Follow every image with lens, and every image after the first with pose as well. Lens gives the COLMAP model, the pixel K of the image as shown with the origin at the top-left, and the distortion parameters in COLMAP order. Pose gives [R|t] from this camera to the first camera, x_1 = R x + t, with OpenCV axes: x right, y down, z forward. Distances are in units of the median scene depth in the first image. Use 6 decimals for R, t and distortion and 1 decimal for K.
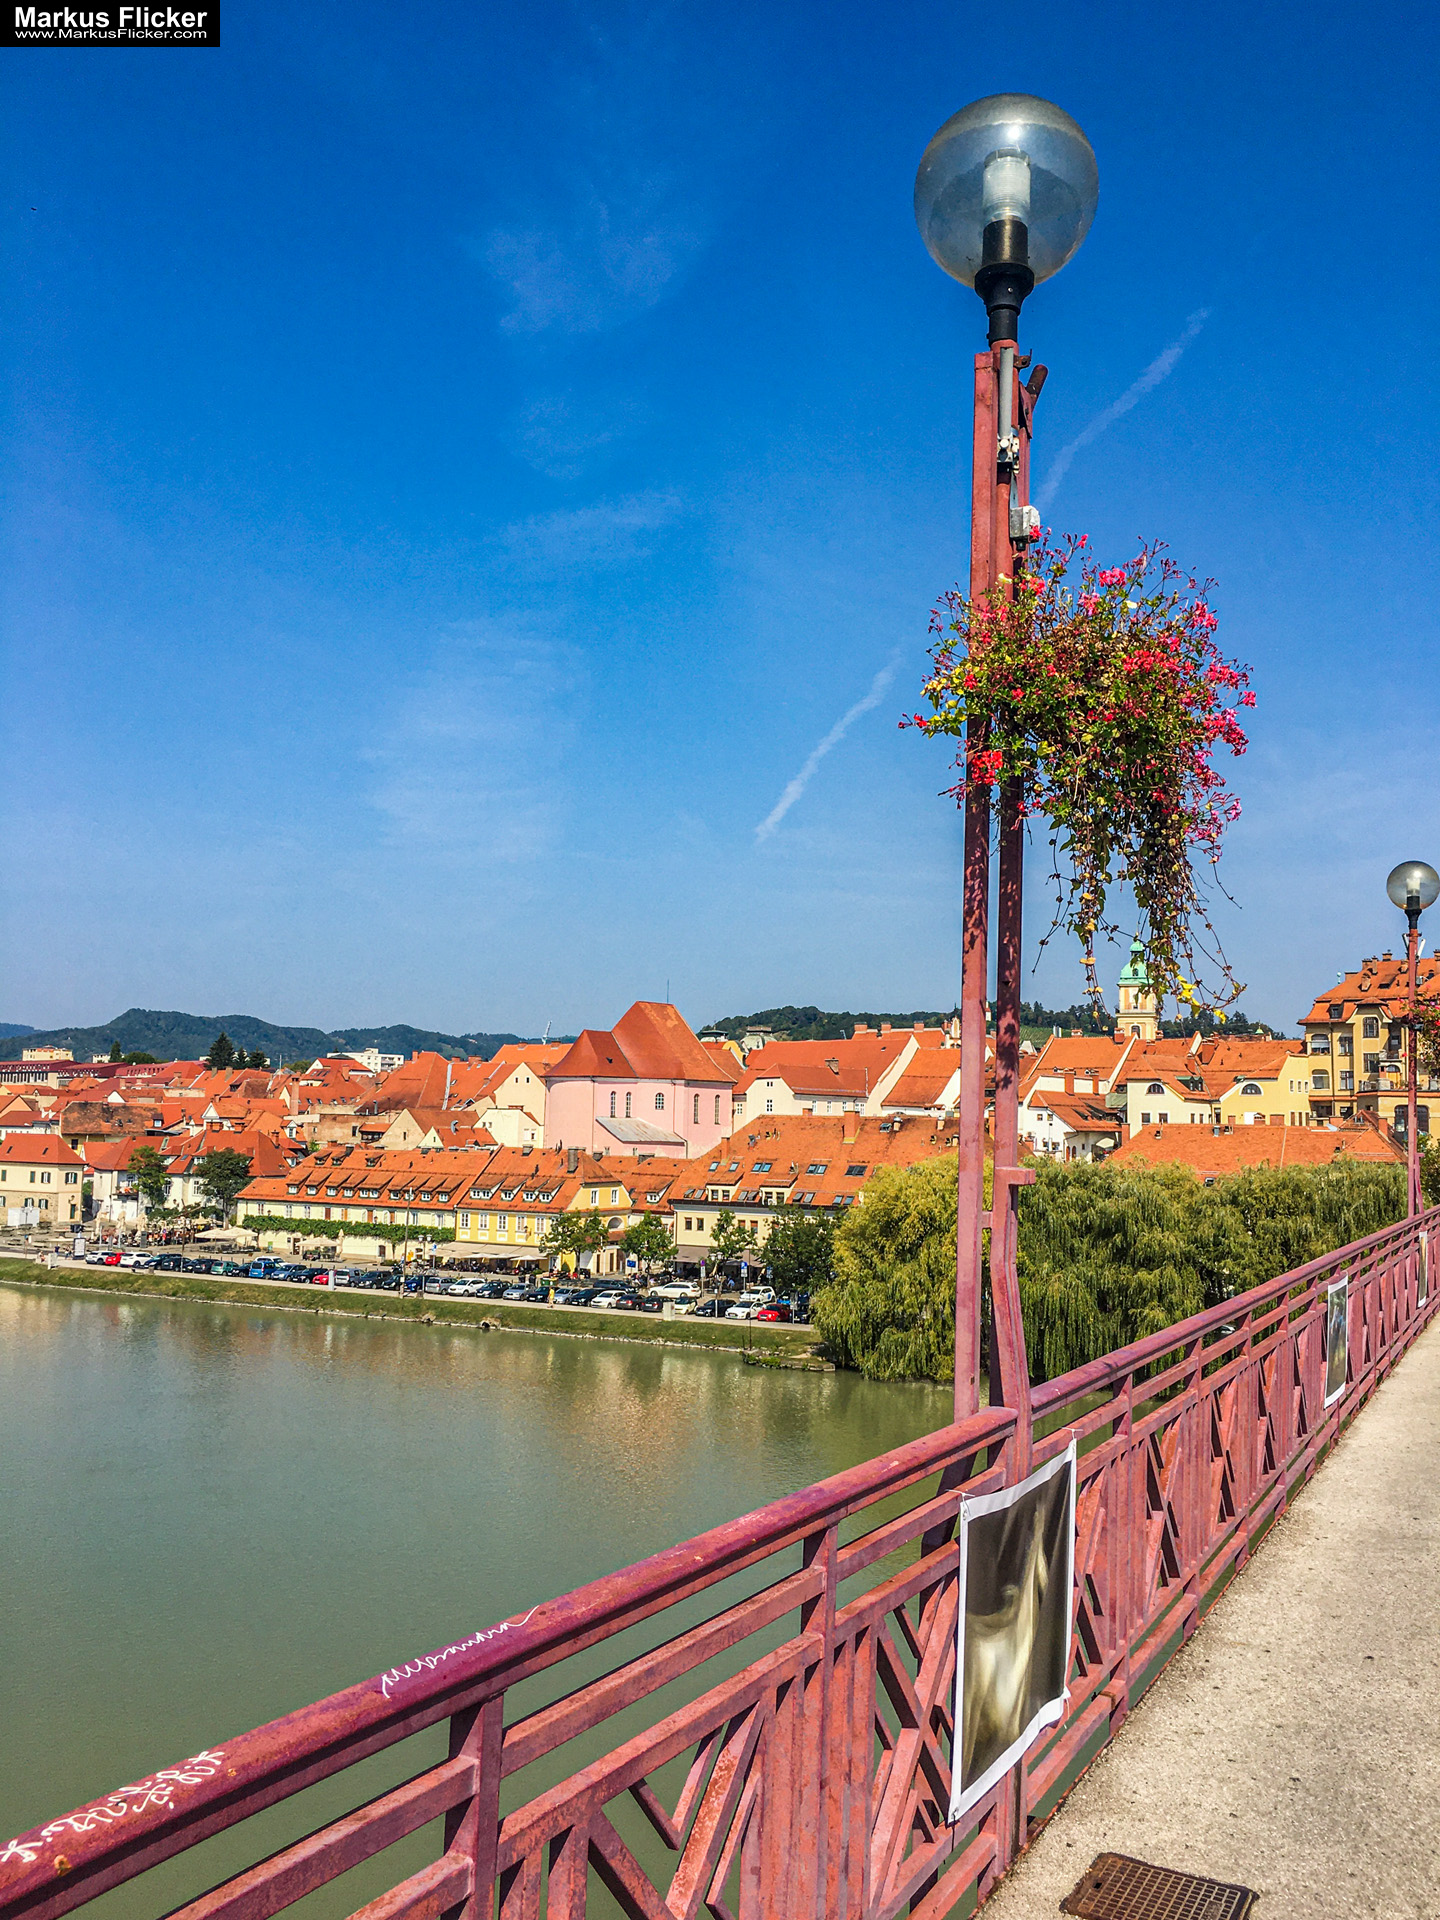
lens RADIAL K [[1701.1, 0, 722.9], [0, 1701.1, 972.5], [0, 0, 1]] dist [-0.039822, 0.024204]
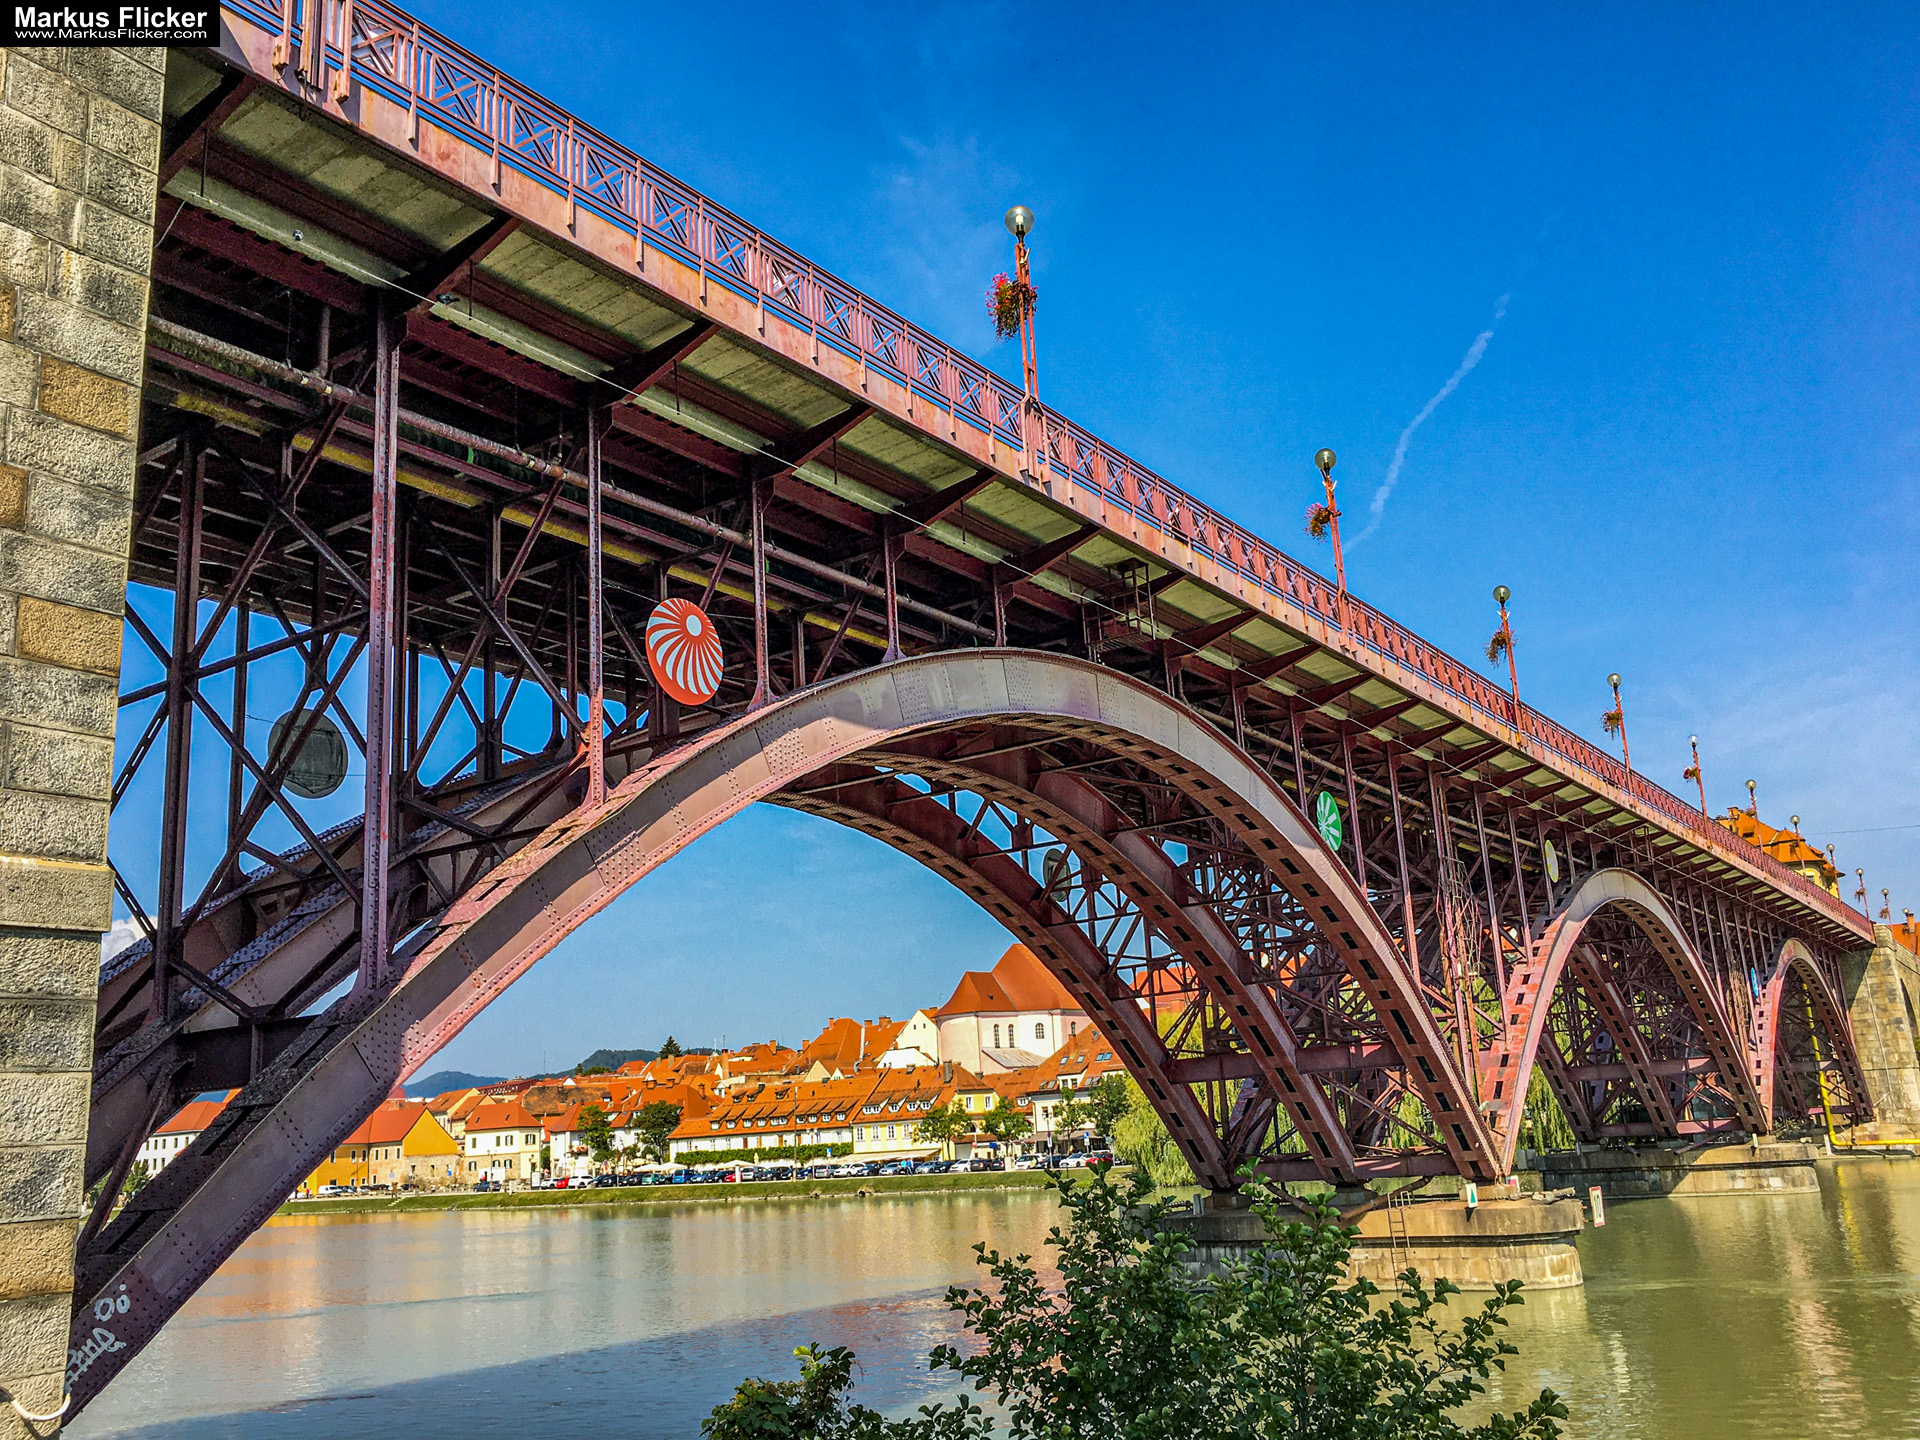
lens RADIAL K [[1701.1, 0, 949.3], [0, 1701.1, 706.6], [0, 0, 1]] dist [-0.039822, 0.024204]
pose [[0.987113, -0.107281, -0.118735, 0.067568], [0.086995, 0.982532, -0.164510, 0.051847], [0.134310, 0.152060, 0.979203, -0.139939]]
